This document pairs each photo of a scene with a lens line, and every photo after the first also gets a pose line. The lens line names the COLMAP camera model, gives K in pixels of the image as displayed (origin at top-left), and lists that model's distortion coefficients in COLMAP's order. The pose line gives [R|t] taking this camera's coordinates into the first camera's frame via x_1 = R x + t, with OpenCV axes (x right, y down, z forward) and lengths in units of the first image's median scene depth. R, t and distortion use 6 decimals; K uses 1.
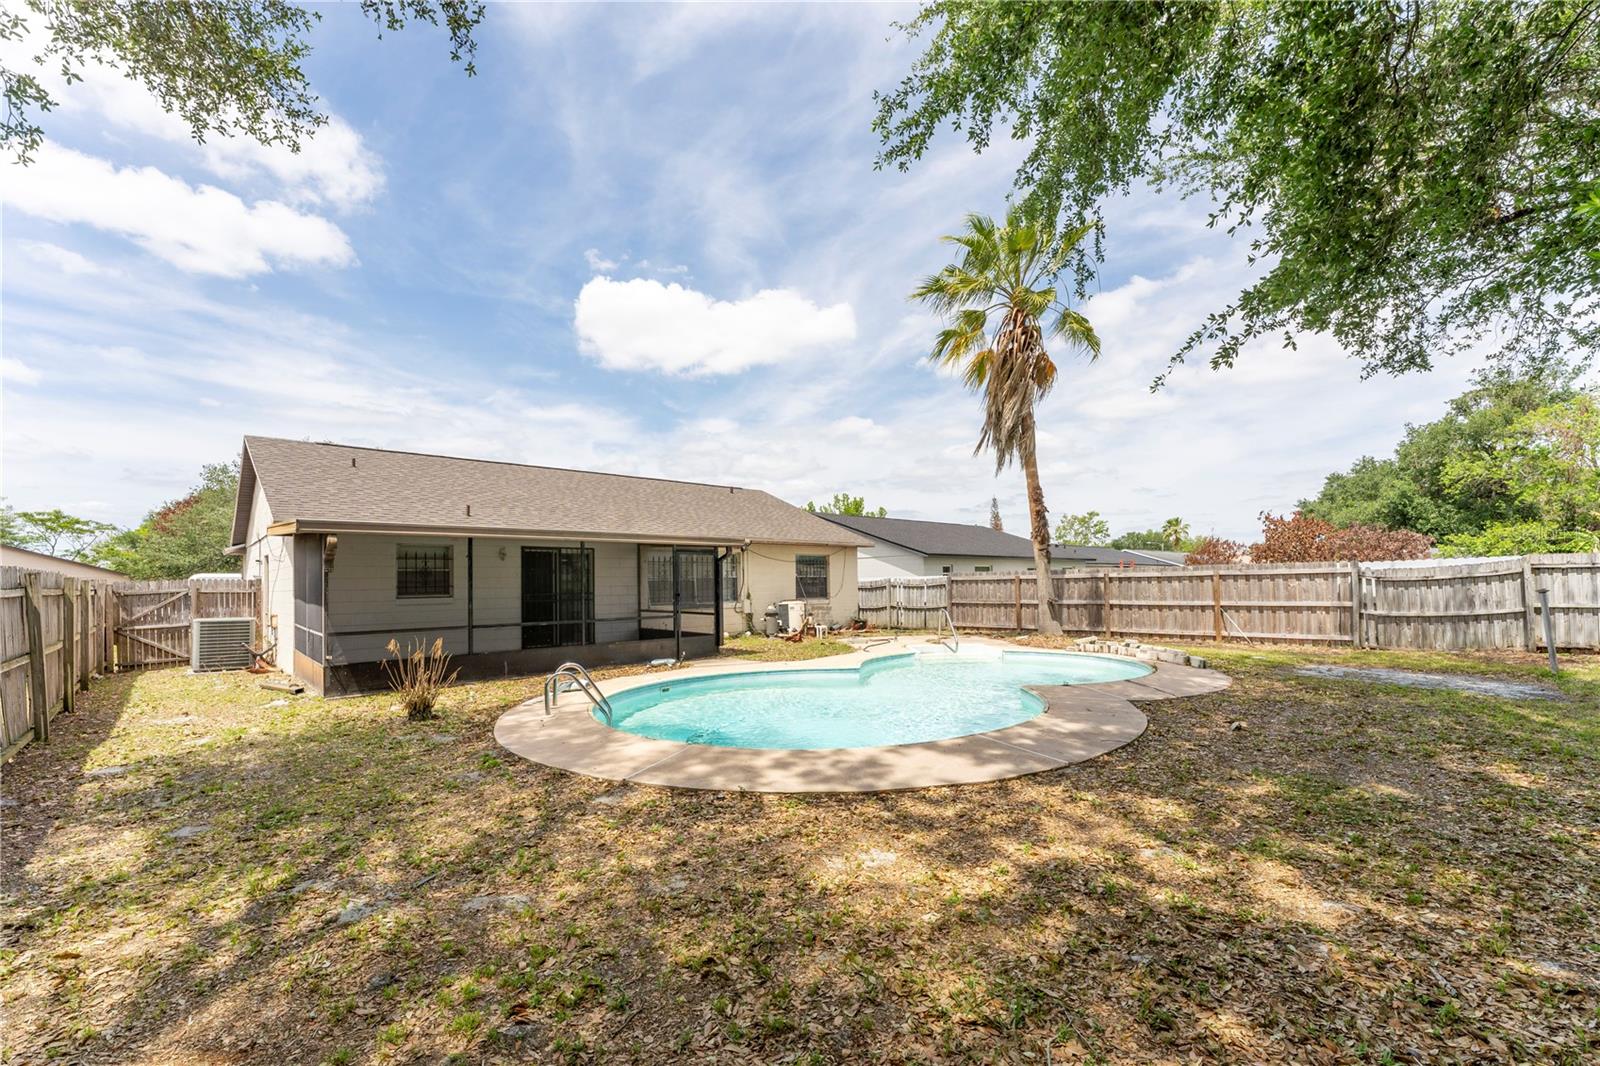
lens RADIAL K [[651.6, 0, 799.1], [0, 651.6, 577.3], [0, 0, 1]] dist [-0.004541, -0.000385]
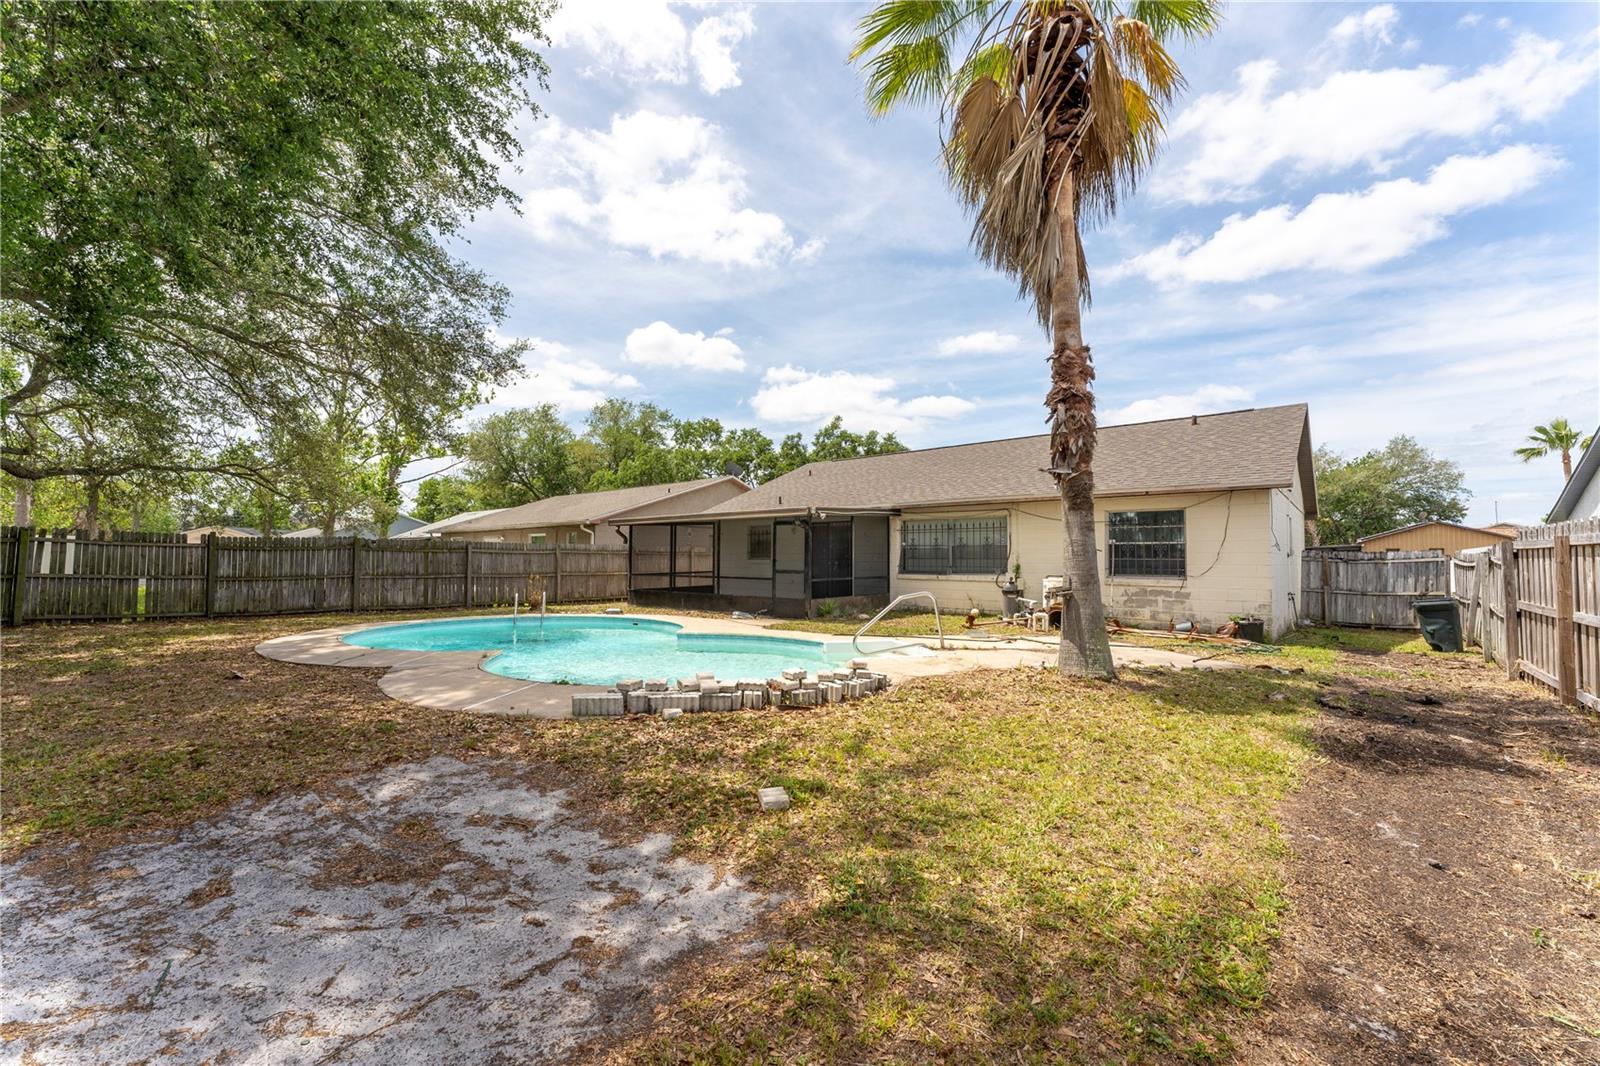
lens RADIAL K [[651.6, 0, 801.7], [0, 651.6, 539.9], [0, 0, 1]] dist [-0.004541, -0.000385]
pose [[0.094866, -0.021006, -0.995268, 0.622262], [0.006921, 0.999767, -0.020441, 0.006298], [0.995466, -0.004949, 0.094989, 0.589605]]
